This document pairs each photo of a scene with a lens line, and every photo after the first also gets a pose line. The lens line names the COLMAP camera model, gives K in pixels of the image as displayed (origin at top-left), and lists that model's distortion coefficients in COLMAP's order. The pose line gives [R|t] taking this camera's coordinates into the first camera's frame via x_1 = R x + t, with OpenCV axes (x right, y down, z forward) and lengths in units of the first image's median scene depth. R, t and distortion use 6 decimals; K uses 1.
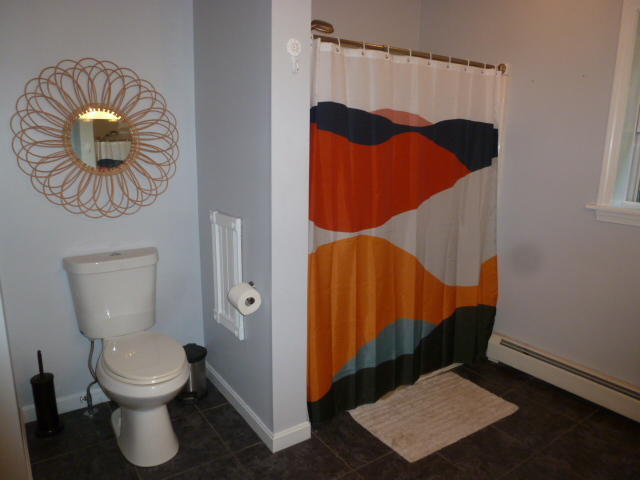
lens RADIAL K [[465.4, 0, 320.9], [0, 465.4, 237.5], [0, 0, 1]] dist [-0.048672, 0.010280]
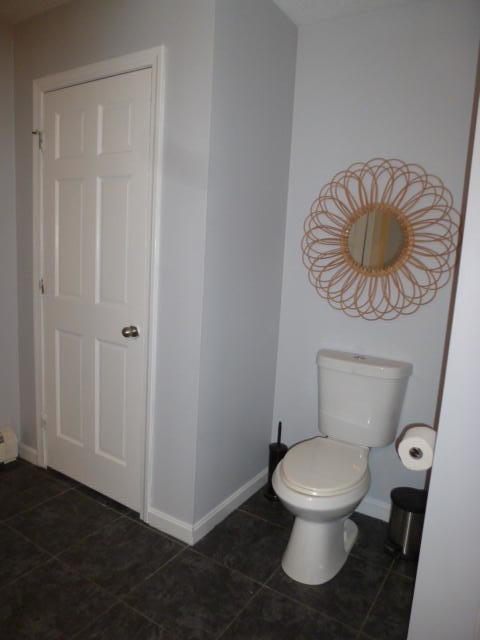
lens RADIAL K [[465.4, 0, 241.3], [0, 465.4, 317.3], [0, 0, 1]] dist [-0.048672, 0.010280]
pose [[0.390612, 0.145344, -0.909009, 0.332529], [-0.234389, 0.970615, 0.054475, -0.040477], [0.890216, 0.191784, 0.413201, 0.379345]]
